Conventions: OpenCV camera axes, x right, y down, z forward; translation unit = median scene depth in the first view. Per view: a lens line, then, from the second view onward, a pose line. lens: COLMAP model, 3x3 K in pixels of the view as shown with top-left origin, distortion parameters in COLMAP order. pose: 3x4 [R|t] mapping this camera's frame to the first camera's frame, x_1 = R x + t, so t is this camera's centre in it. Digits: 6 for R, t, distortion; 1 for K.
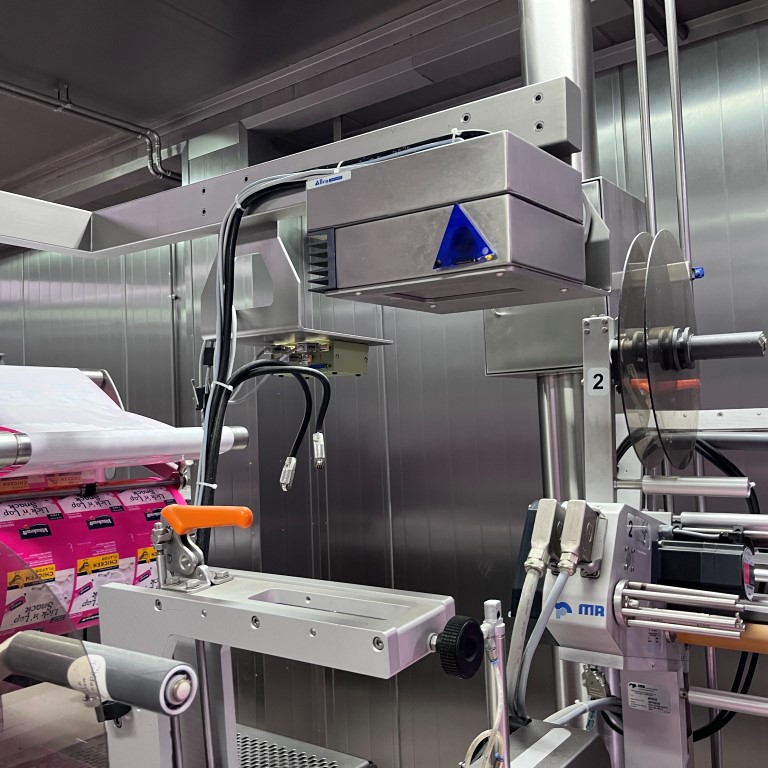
lens RADIAL K [[777.0, 0, 372.7], [0, 777.0, 380.9], [0, 0, 1]] dist [0.022427, 0.000000]
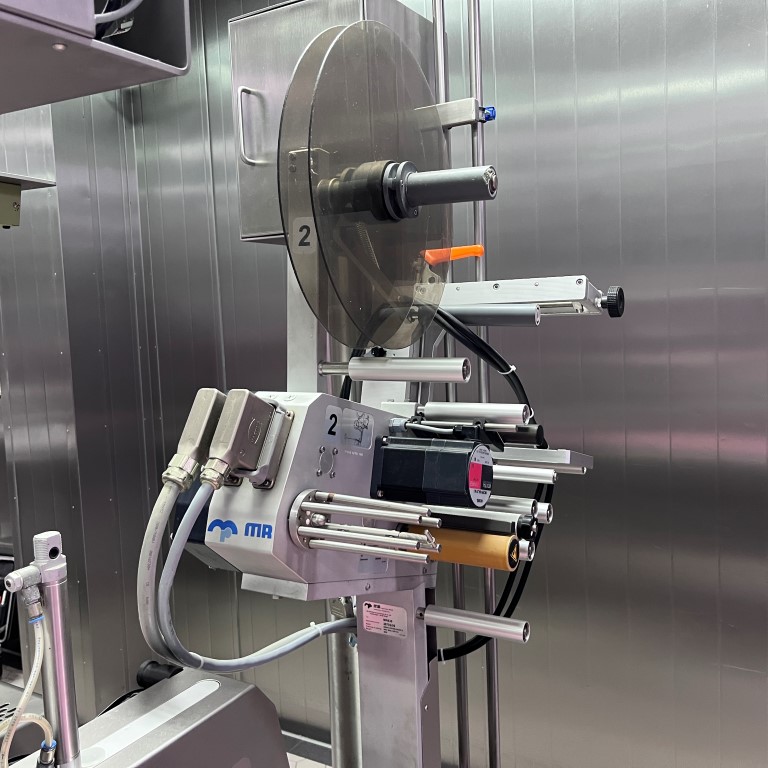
lens RADIAL K [[777.0, 0, 398.1], [0, 777.0, 381.0], [0, 0, 1]] dist [0.022427, 0.000000]
pose [[0.992357, -0.010328, 0.122969, 0.300786], [-0.006582, 0.990644, 0.136316, 0.039485], [-0.123226, -0.136083, 0.983004, 0.231022]]
